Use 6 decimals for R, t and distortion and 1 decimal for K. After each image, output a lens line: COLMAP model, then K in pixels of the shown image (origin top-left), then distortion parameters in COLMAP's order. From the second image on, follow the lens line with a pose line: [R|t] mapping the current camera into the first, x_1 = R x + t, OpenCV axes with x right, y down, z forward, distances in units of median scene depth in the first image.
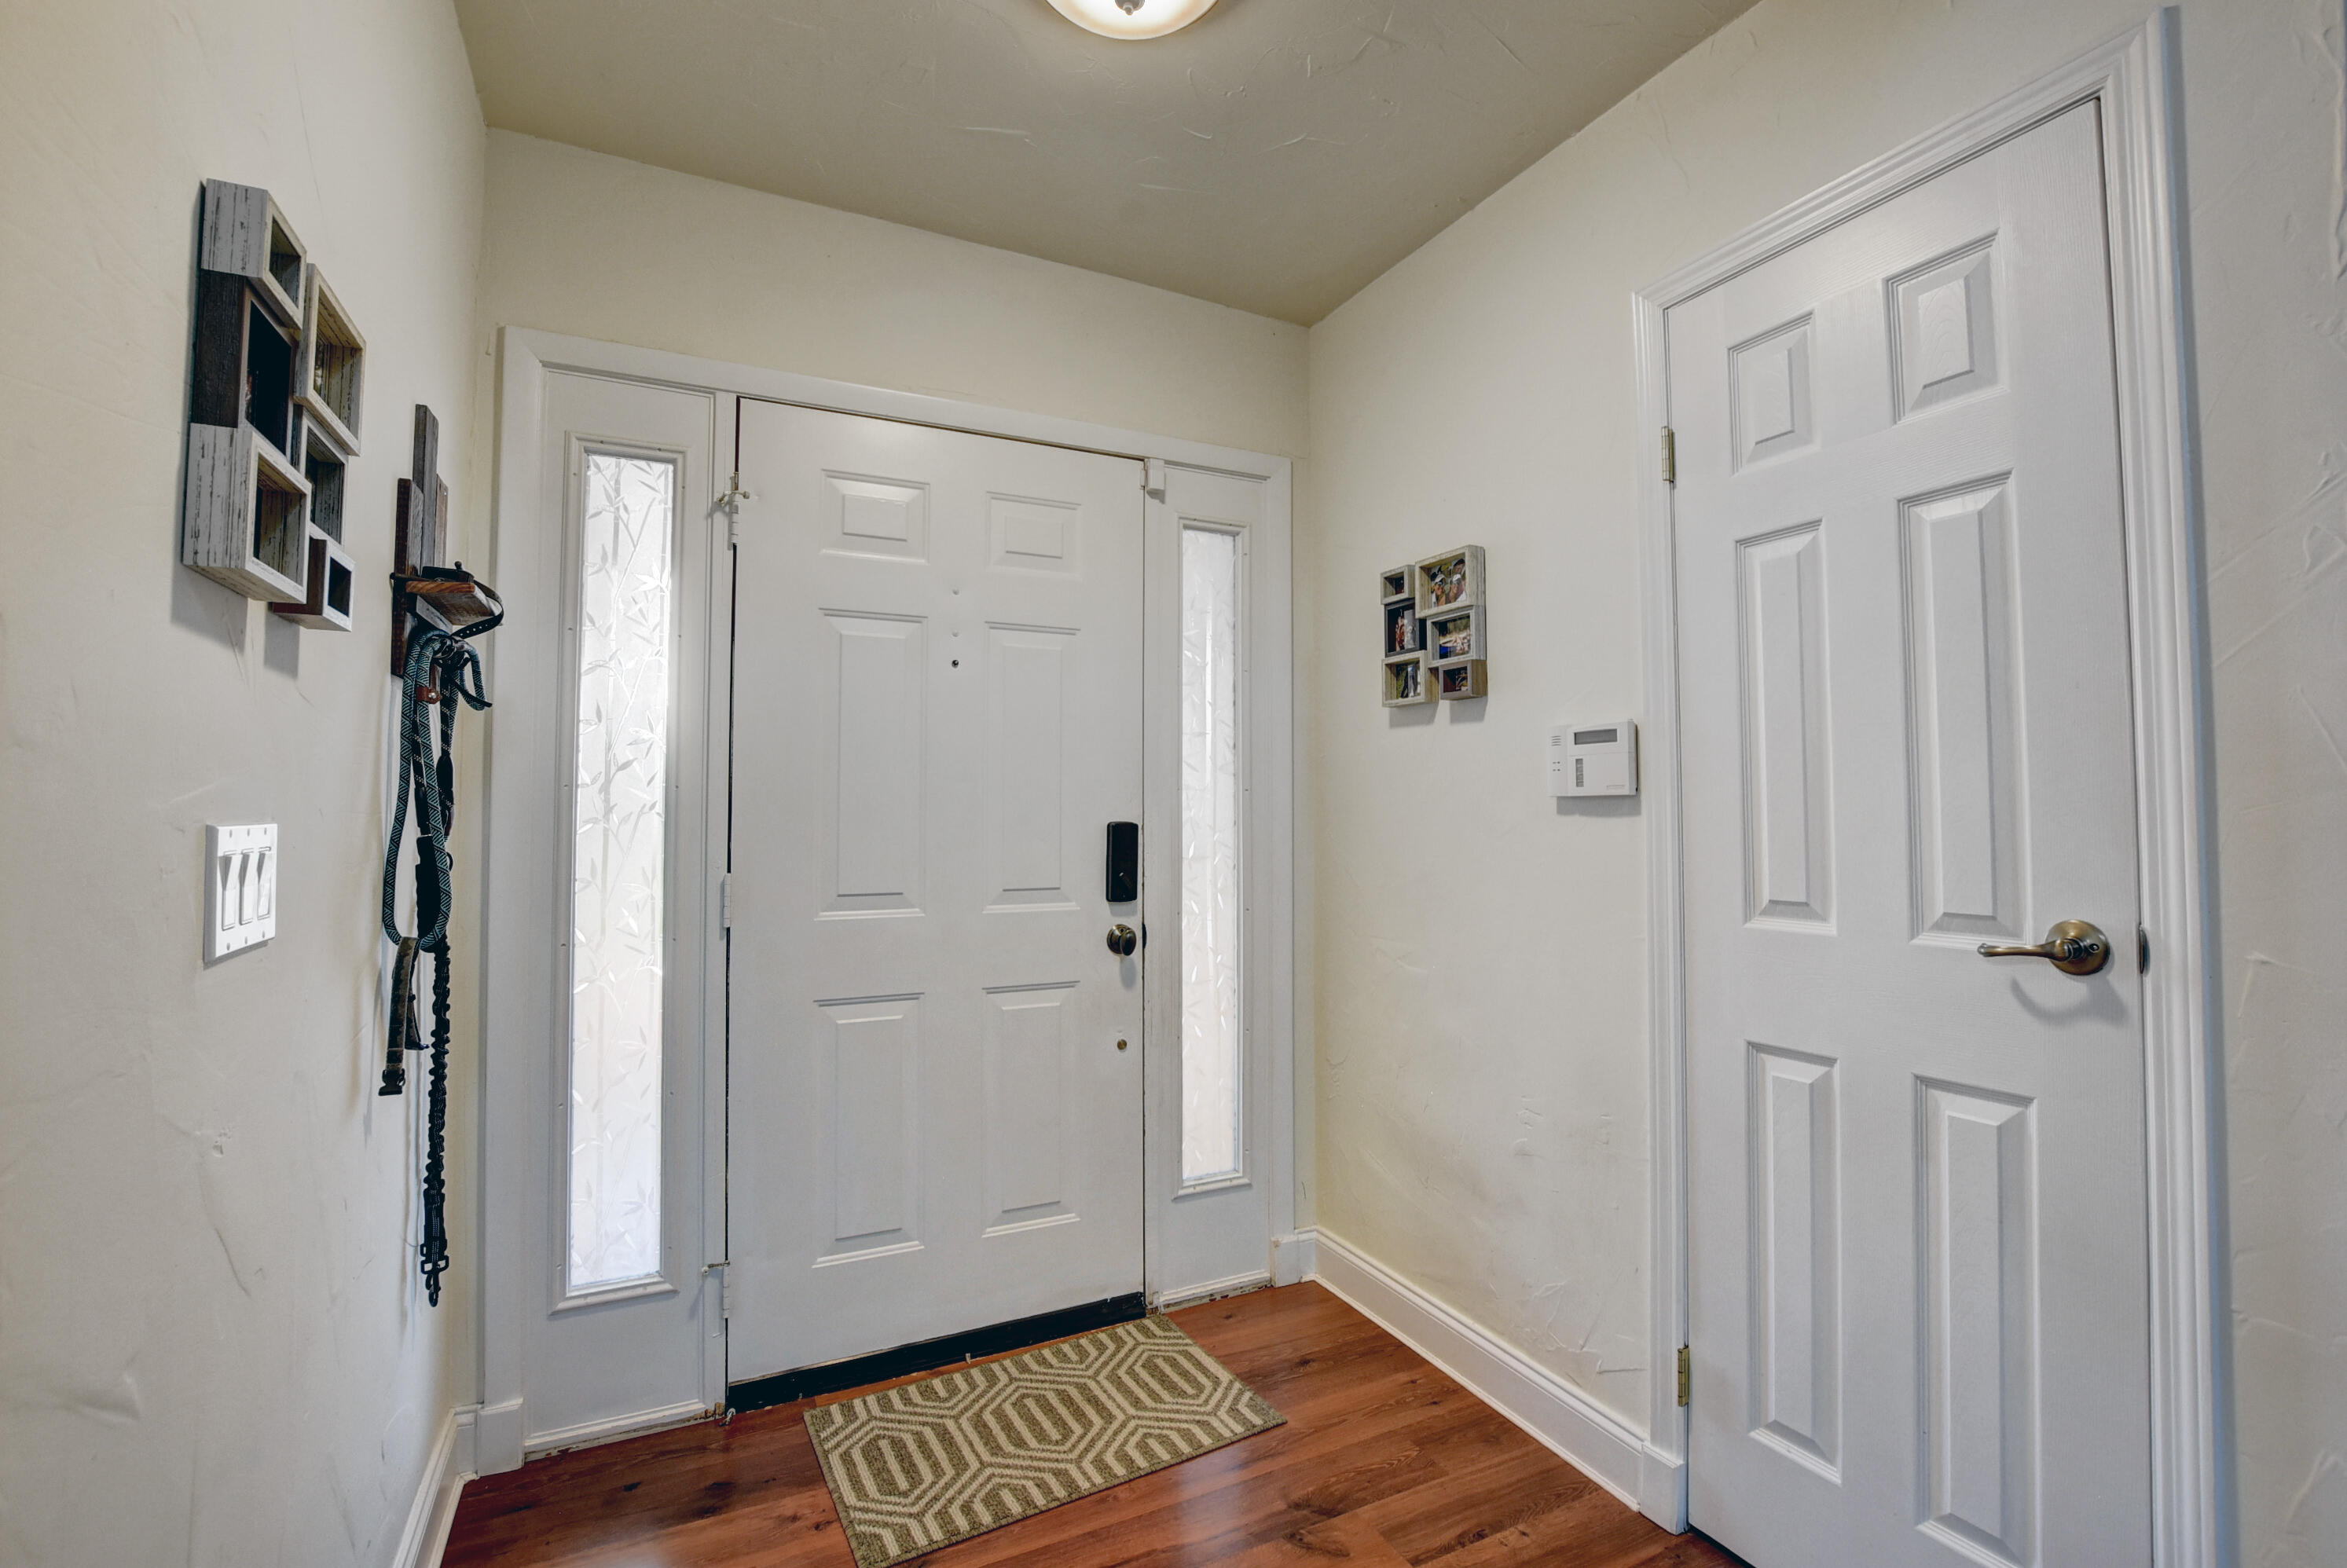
lens RADIAL K [[1033.7, 0, 1184.4], [0, 1033.7, 770.0], [0, 0, 1]] dist [-0.034617, 0.003727]
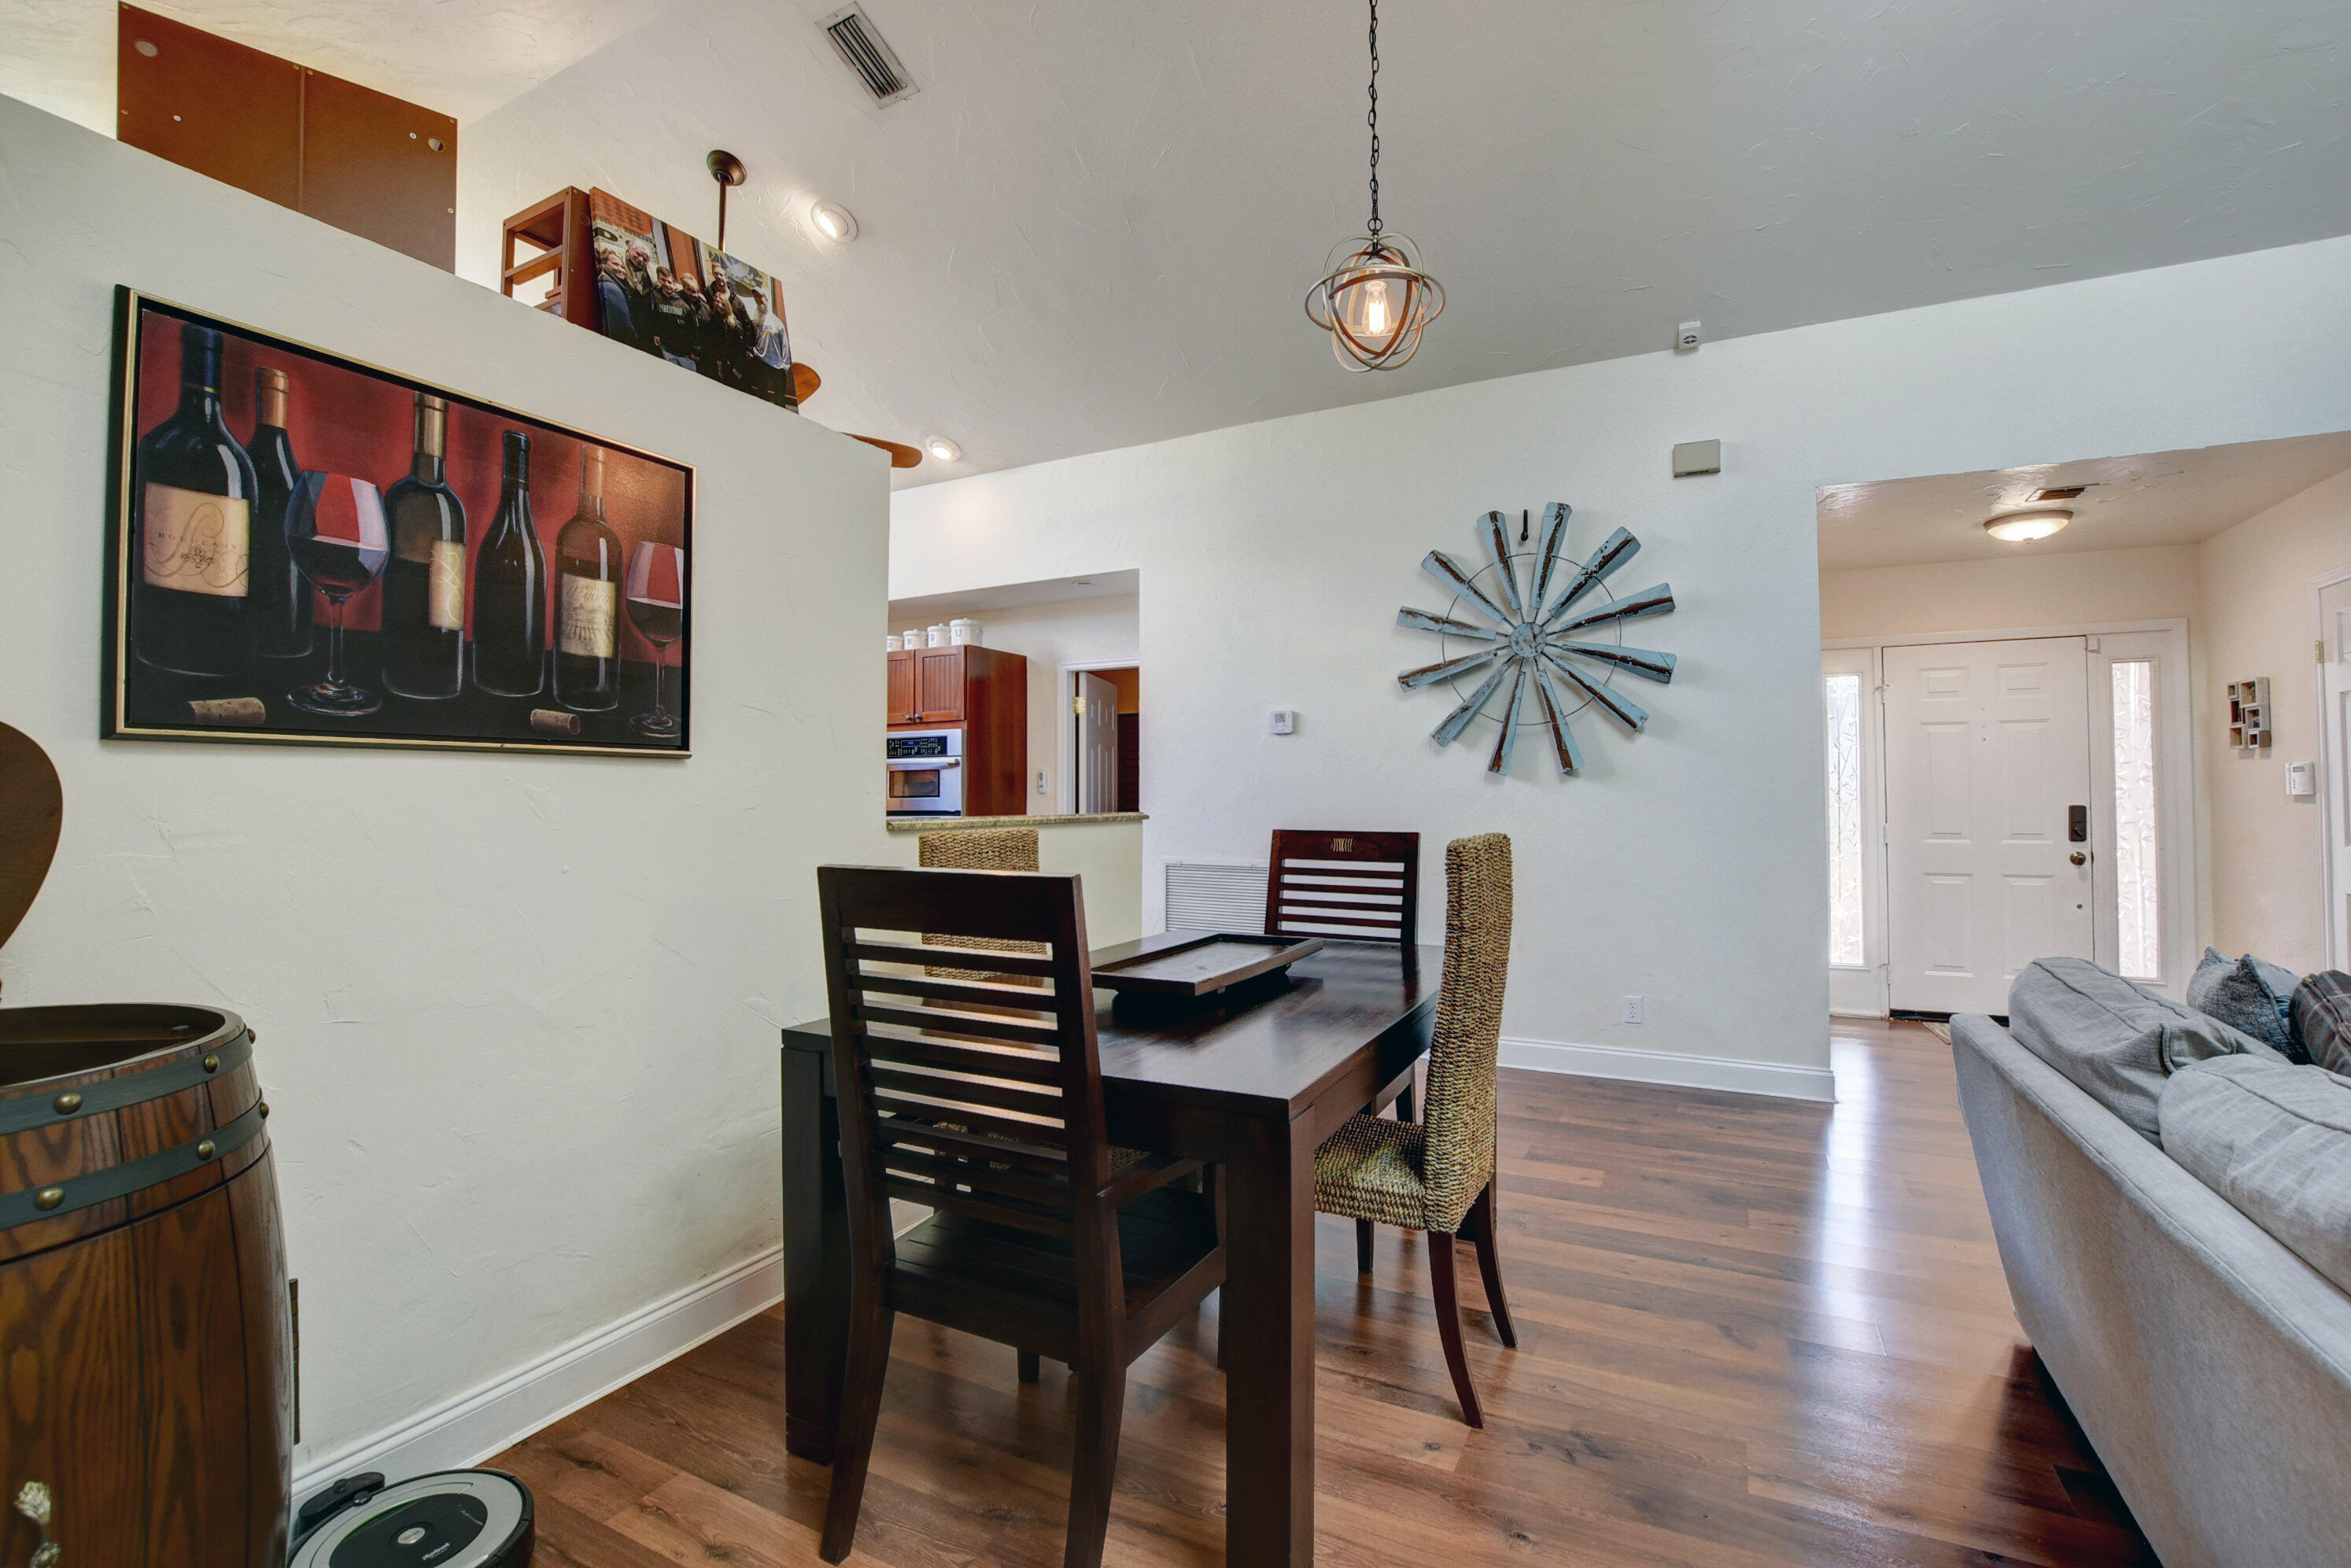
lens RADIAL K [[1040.4, 0, 1188.4], [0, 1040.4, 775.1], [0, 0, 1]] dist [-0.035951, 0.005121]
pose [[0.598430, -0.019853, -0.800929, 0.570858], [0.035211, 0.999379, 0.001537, -0.088280], [0.800401, -0.029121, 0.598757, -1.912822]]
